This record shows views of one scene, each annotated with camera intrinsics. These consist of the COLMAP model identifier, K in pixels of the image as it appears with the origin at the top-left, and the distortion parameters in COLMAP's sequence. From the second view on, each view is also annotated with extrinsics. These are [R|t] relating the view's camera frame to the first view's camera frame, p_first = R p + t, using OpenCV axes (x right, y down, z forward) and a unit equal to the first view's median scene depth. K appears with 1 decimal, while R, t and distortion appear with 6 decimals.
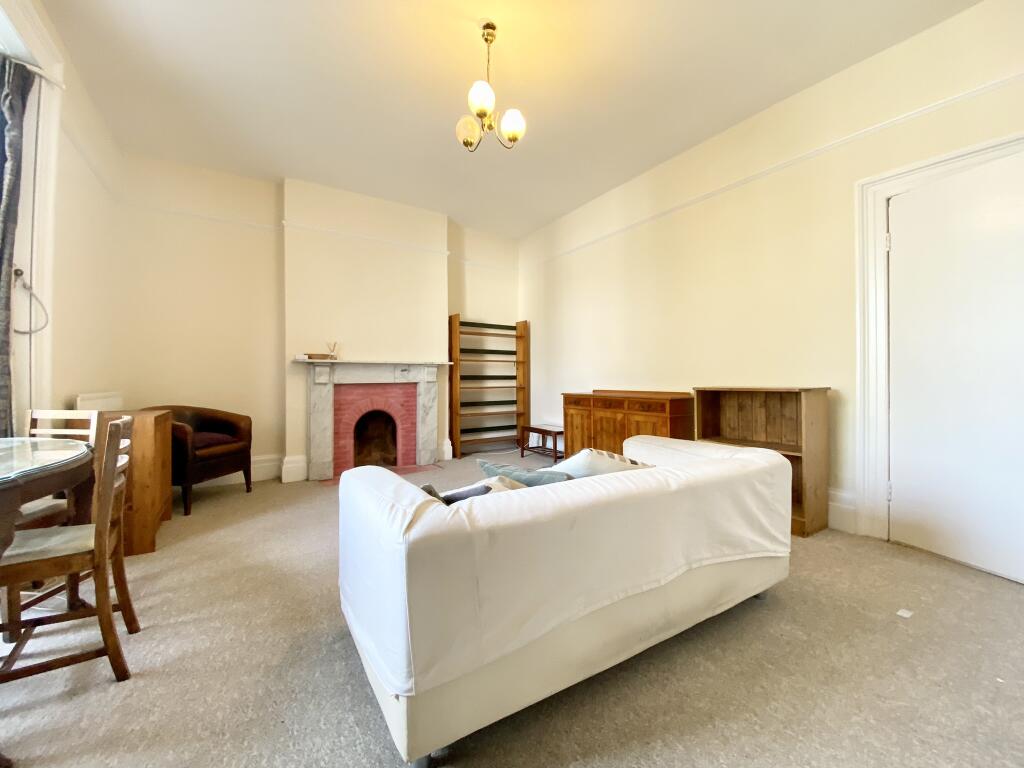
lens RADIAL K [[420.0, 0, 509.1], [0, 420.0, 381.3], [0, 0, 1]] dist [0.026849, -0.020881]
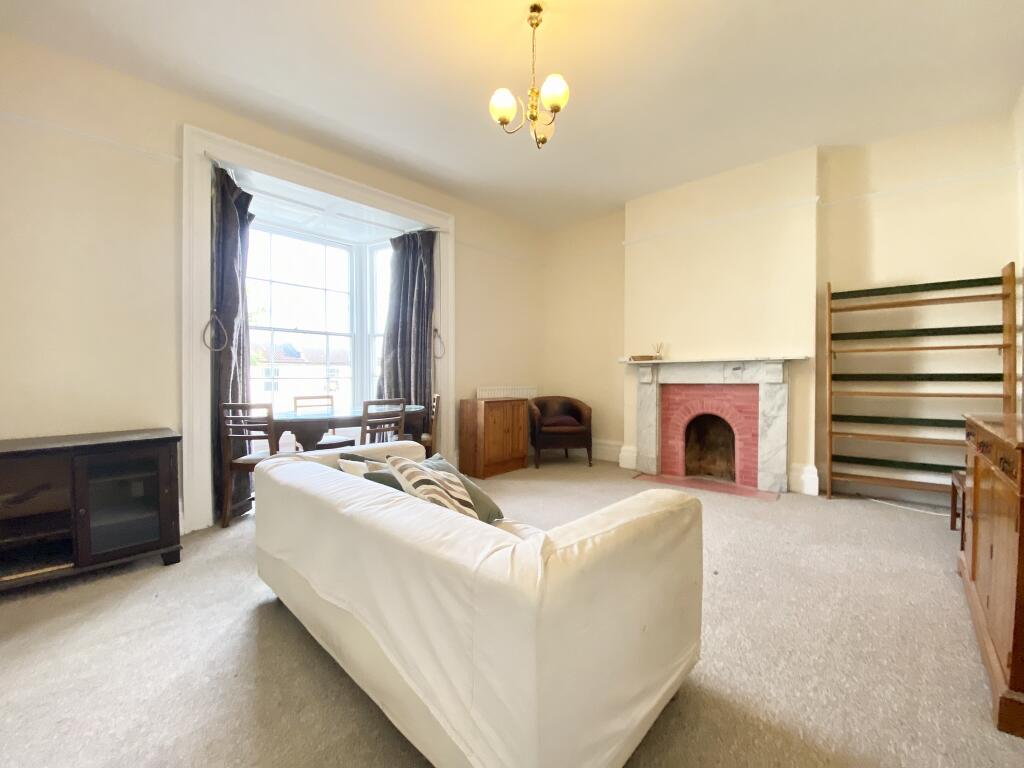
lens RADIAL K [[420.0, 0, 509.1], [0, 420.0, 381.3], [0, 0, 1]] dist [0.026849, -0.020881]
pose [[0.213553, 0.008805, -0.976892, 0.459489], [-0.009287, 0.999932, 0.006983, -0.003122], [0.976887, 0.007581, 0.213621, 0.377903]]
